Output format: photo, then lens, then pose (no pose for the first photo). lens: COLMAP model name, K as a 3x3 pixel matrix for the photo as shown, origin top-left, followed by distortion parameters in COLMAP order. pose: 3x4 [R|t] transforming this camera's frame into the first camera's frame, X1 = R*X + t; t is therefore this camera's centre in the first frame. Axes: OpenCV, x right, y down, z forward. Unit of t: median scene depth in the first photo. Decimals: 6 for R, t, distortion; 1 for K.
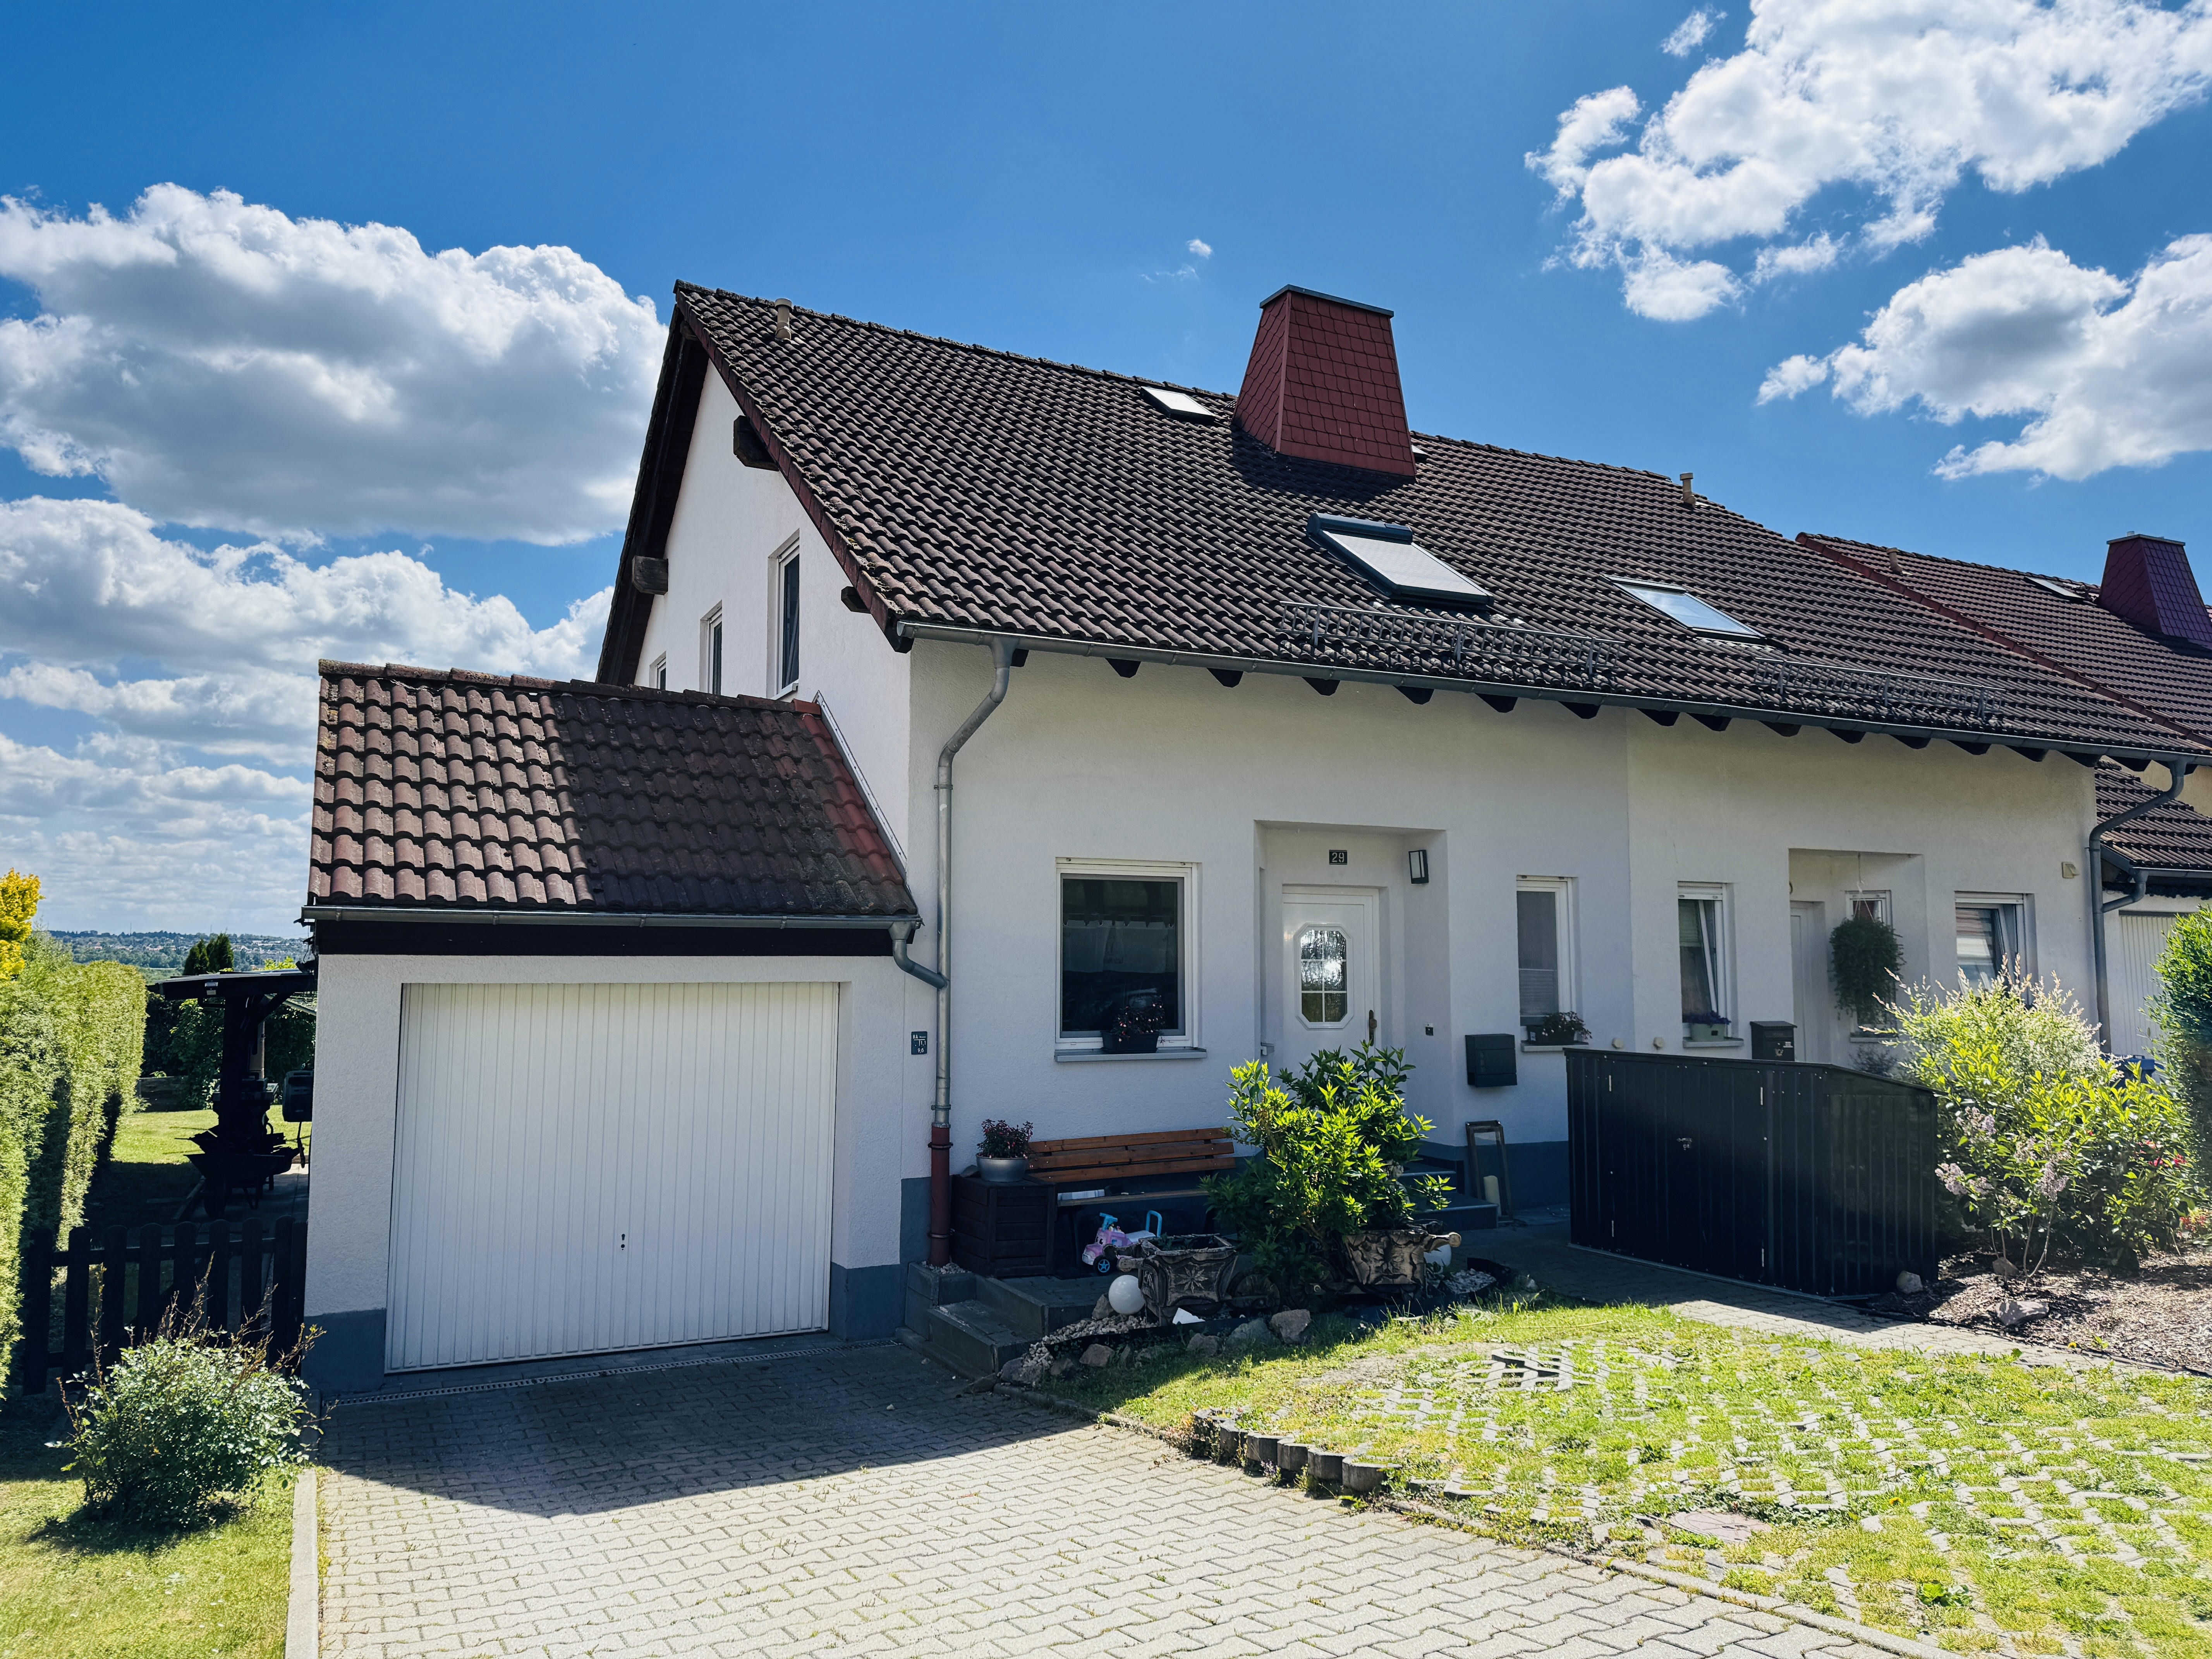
lens RADIAL K [[1520.5, 0, 1102.6], [0, 1520.5, 816.2], [0, 0, 1]] dist [0.103637, -0.123506]
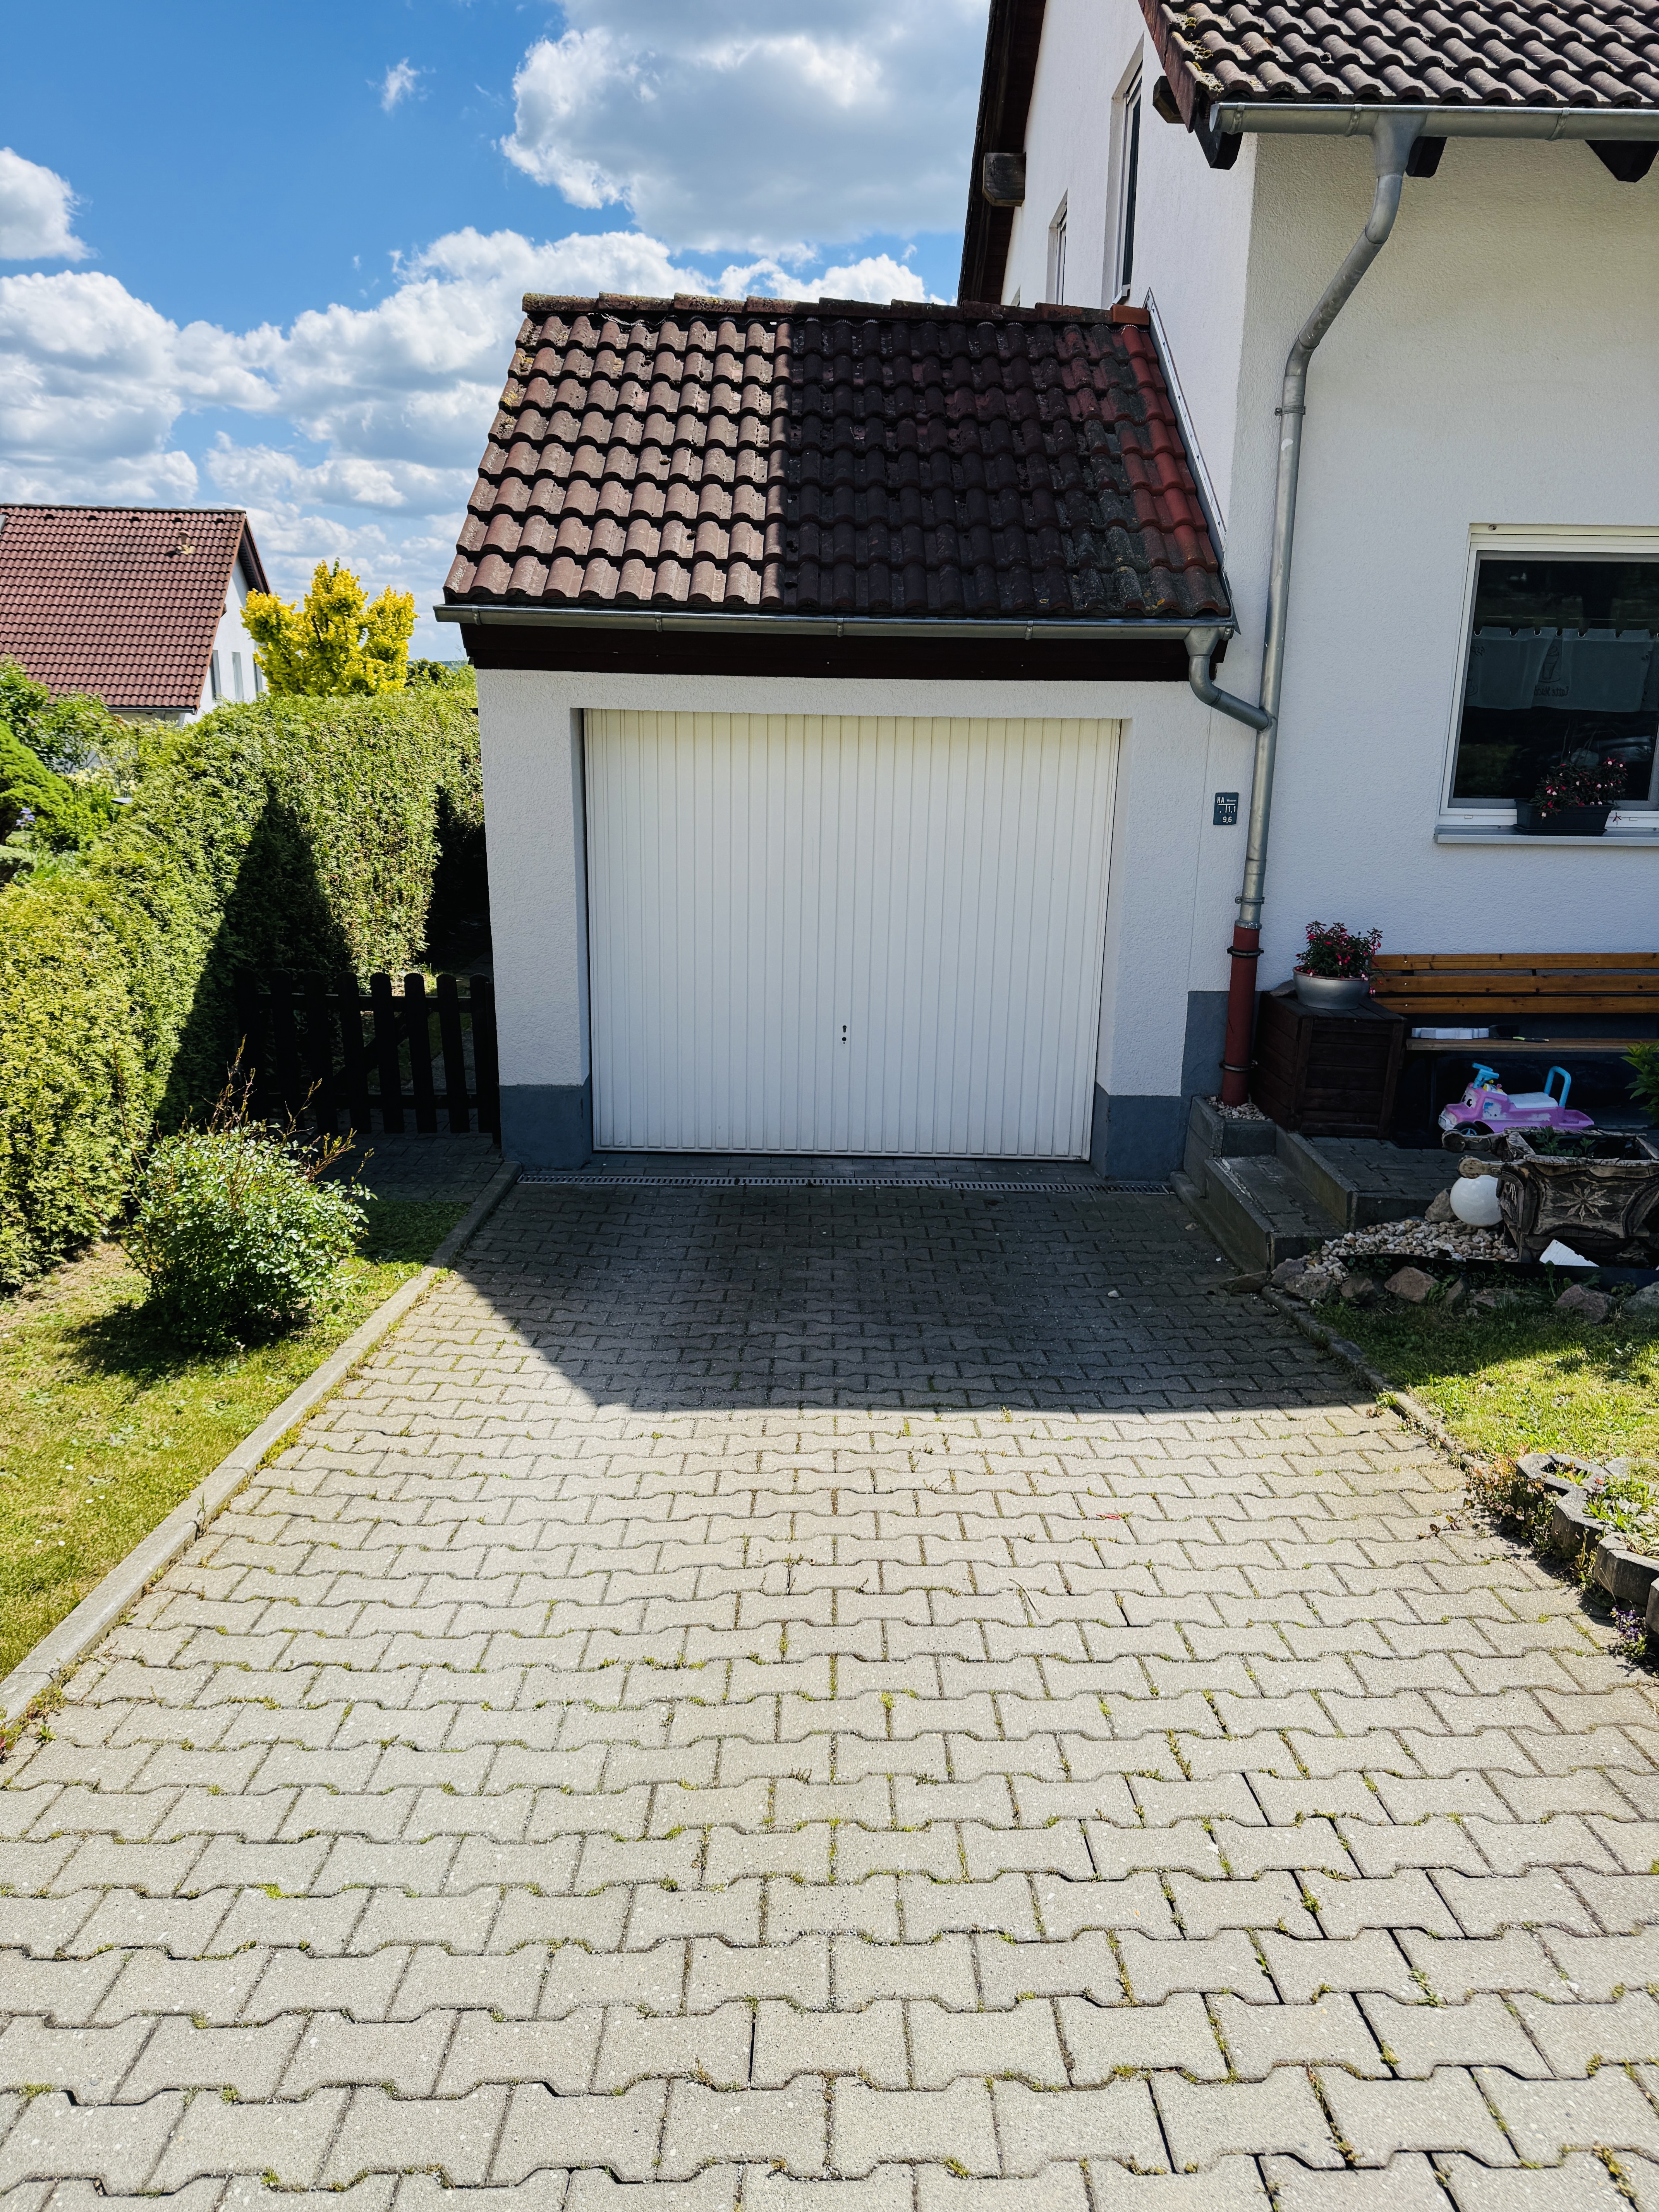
lens RADIAL K [[1564.9, 0, 817.1], [0, 1564.9, 1127.3], [0, 0, 1]] dist [0.052484, -0.083705]
pose [[0.898790, 0.126388, -0.419765, 0.034842], [0.030019, 0.937545, 0.346565, 0.028579], [0.437351, -0.324090, 0.838862, 0.256732]]
